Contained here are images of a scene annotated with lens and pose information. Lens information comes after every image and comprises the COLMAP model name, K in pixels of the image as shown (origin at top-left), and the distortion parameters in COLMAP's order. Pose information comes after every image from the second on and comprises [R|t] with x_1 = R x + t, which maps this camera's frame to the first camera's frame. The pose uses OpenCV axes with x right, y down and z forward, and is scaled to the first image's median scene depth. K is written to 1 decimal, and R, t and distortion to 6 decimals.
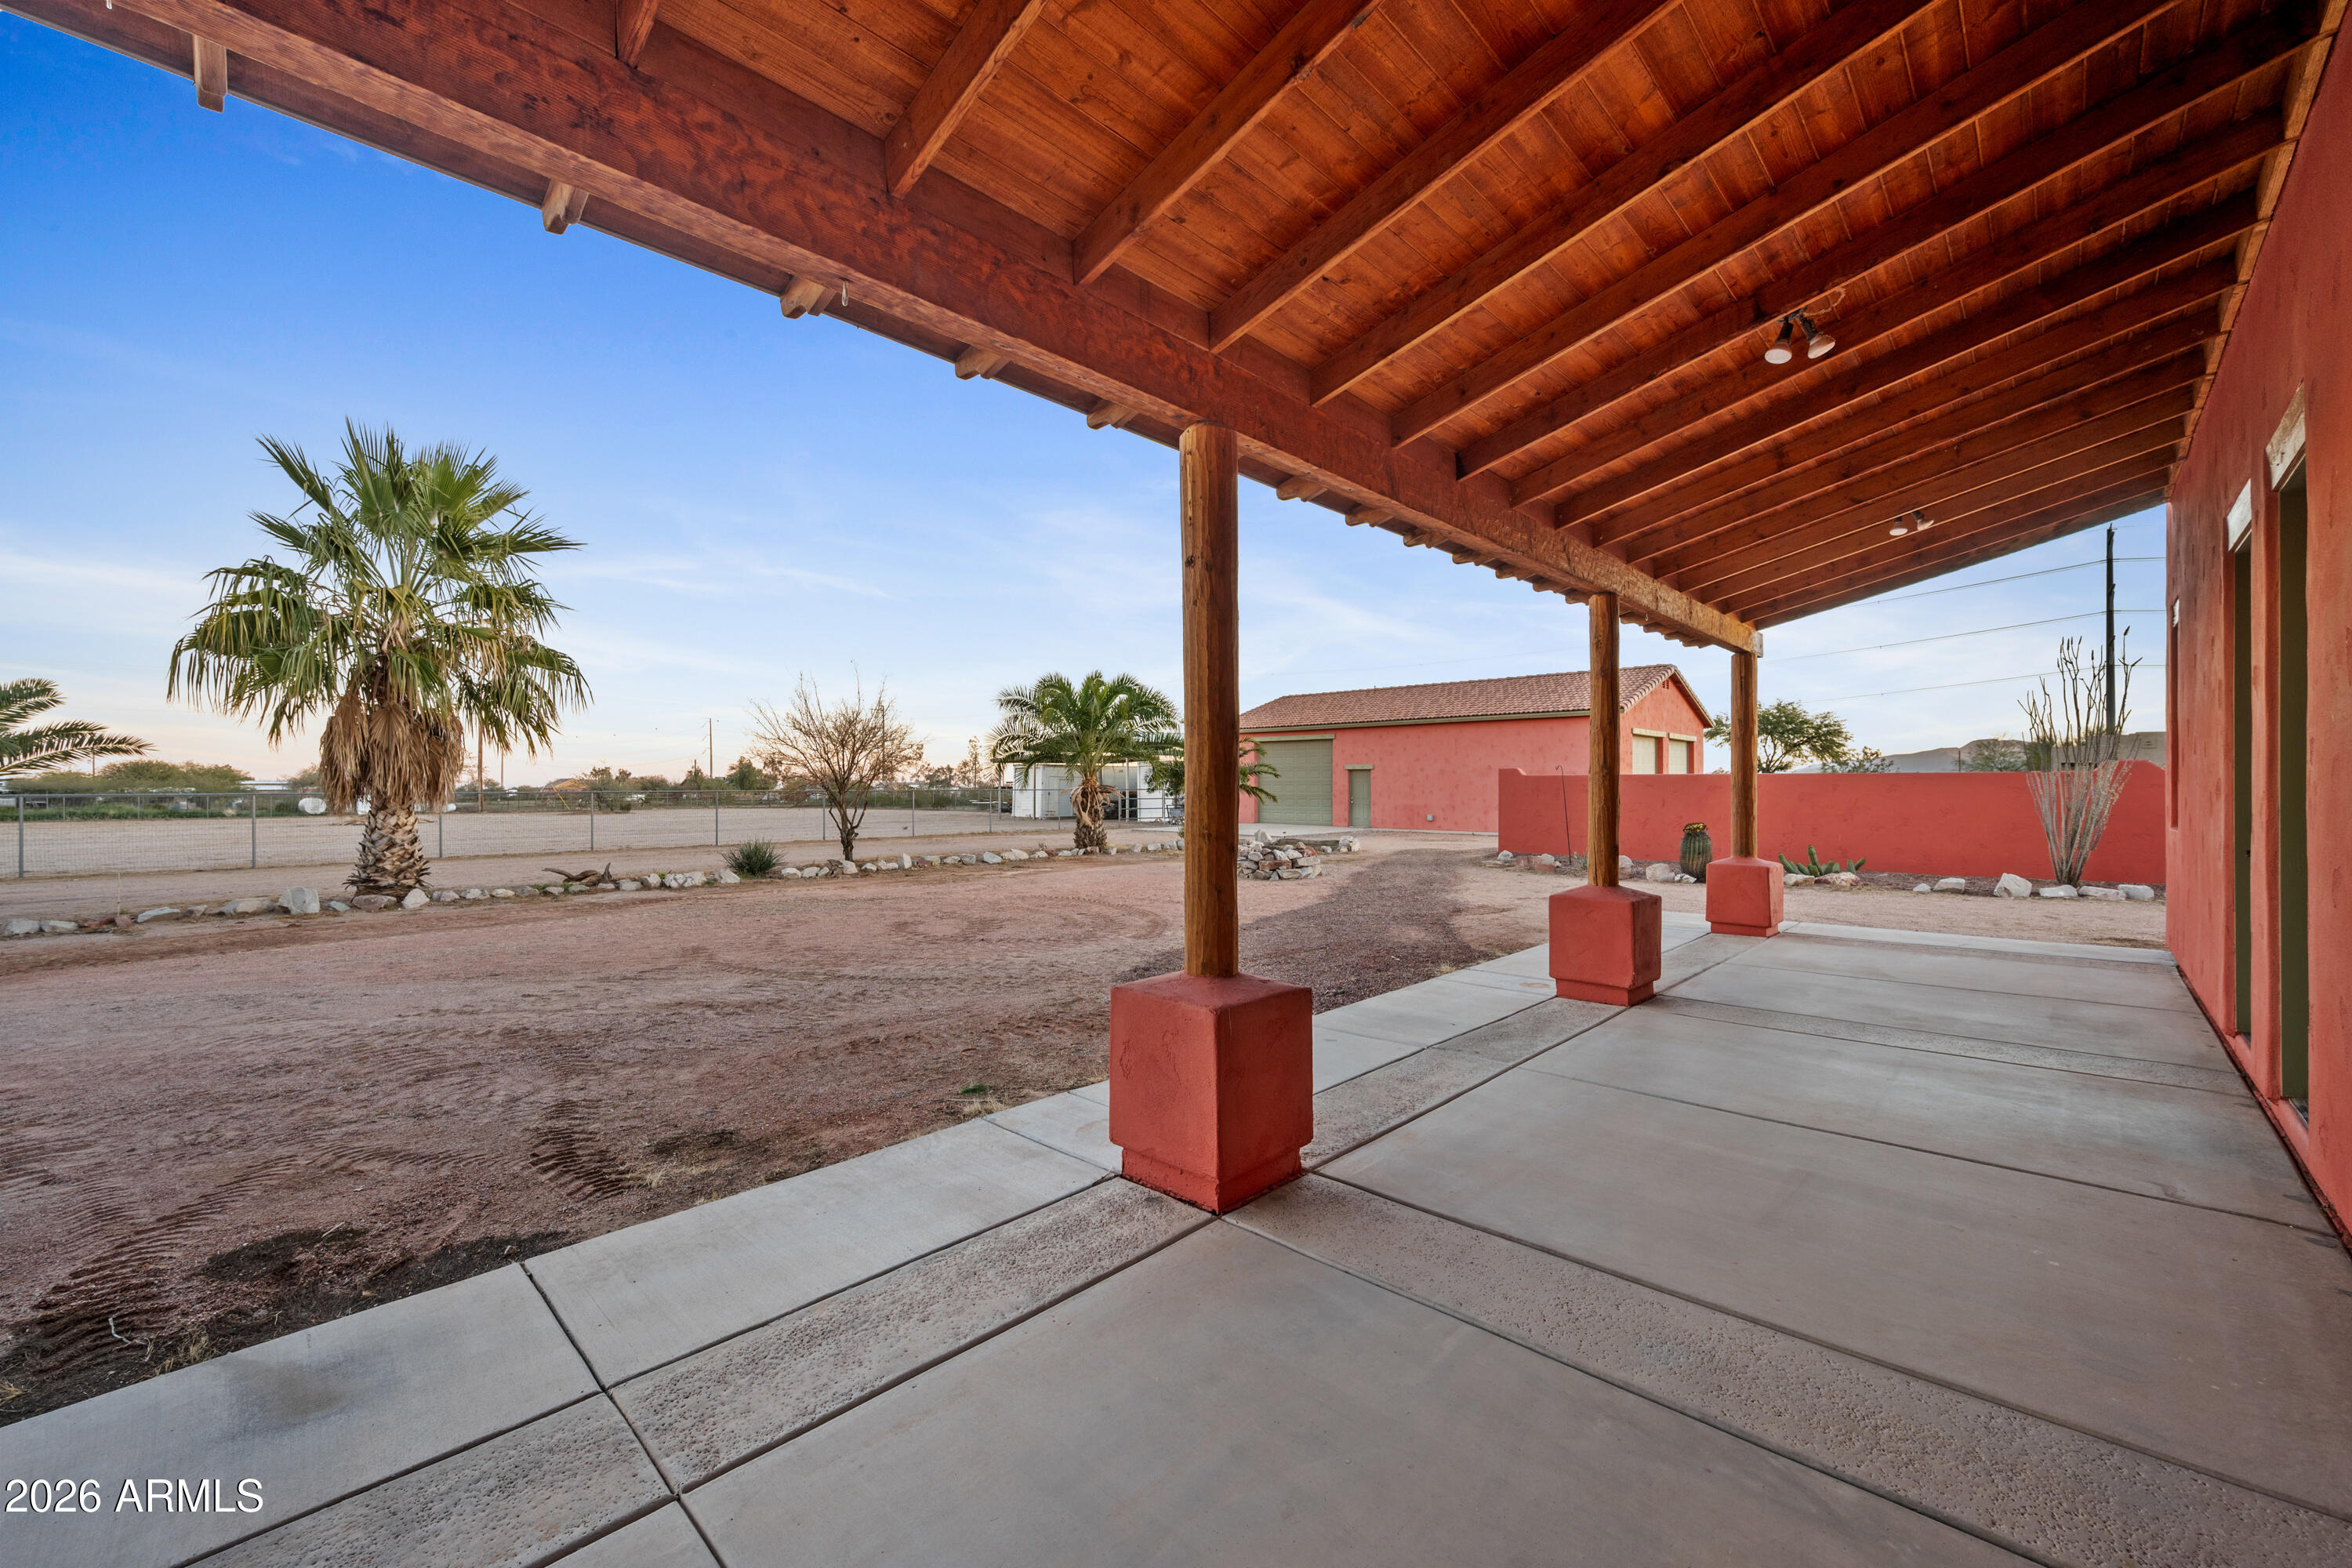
lens RADIAL K [[921.9, 0, 1182.6], [0, 921.9, 781.5], [0, 0, 1]] dist [-0.000093, 0.000573]
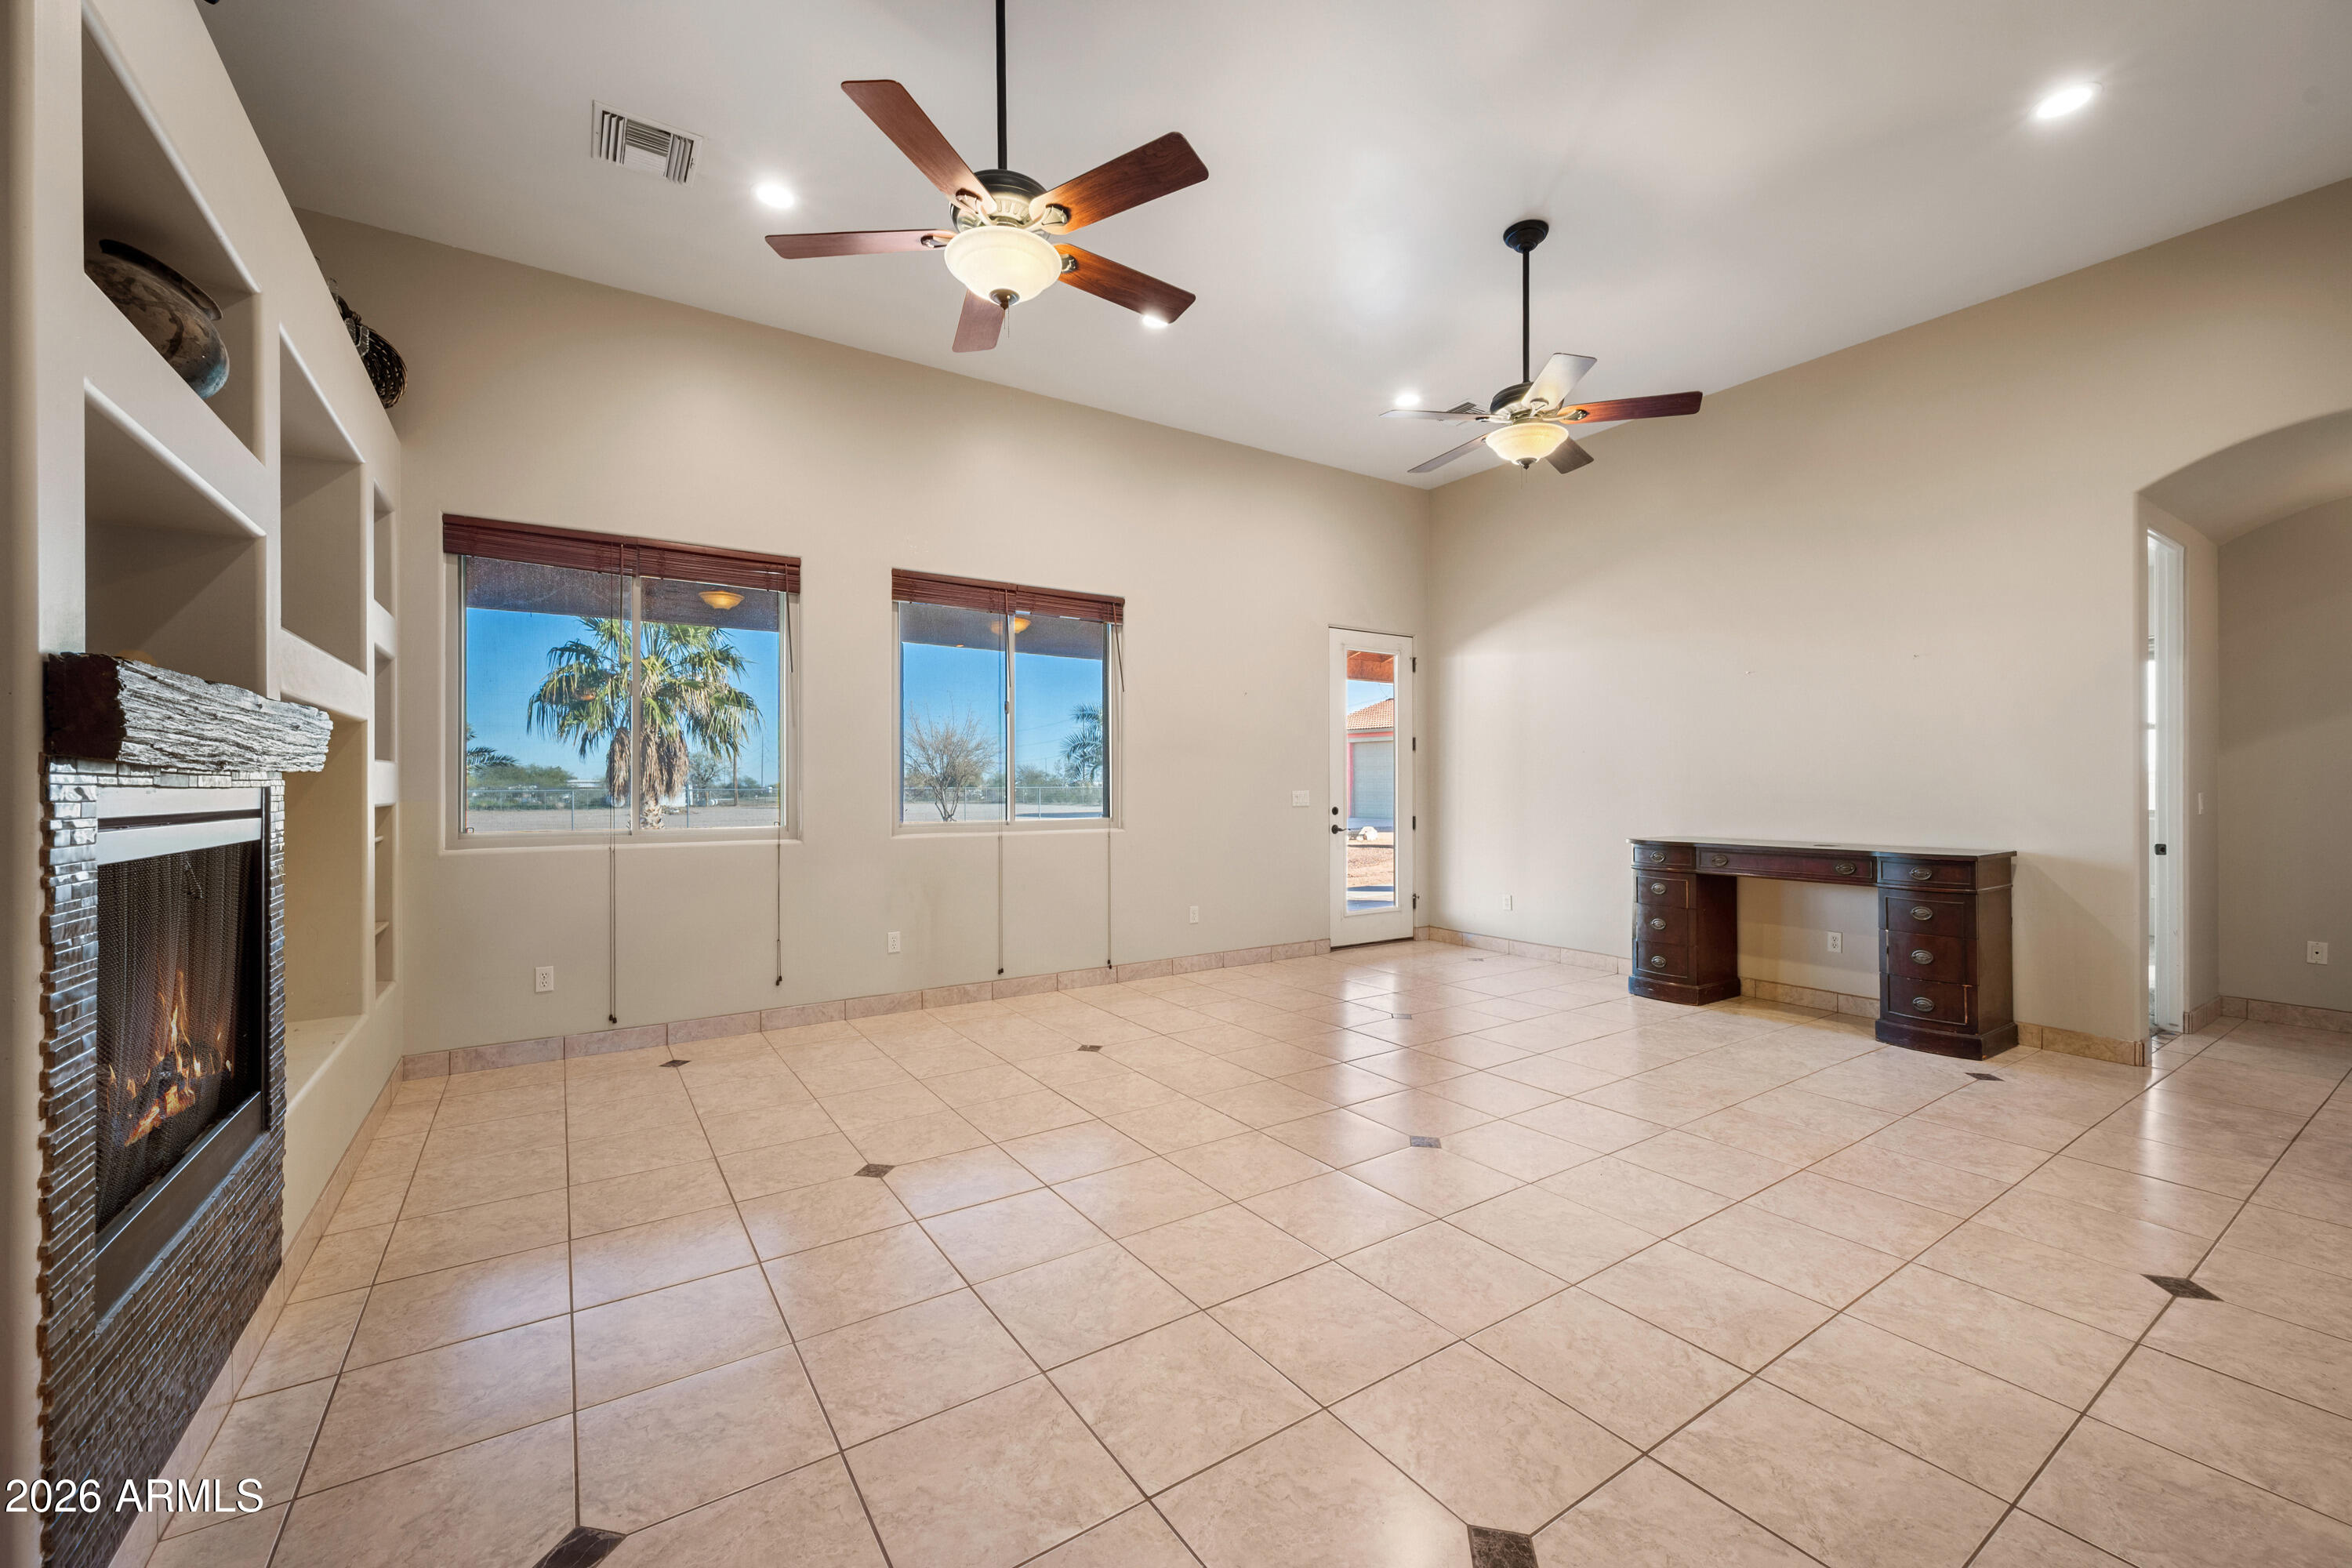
lens RADIAL K [[921.9, 0, 1168.5], [0, 921.9, 787.6], [0, 0, 1]] dist [-0.000093, 0.000573]
pose [[0.976277, 0.003098, -0.216504, 0.325684], [-0.001667, 0.999976, 0.006791, -0.003306], [0.216519, -0.006269, 0.976258, -0.311682]]
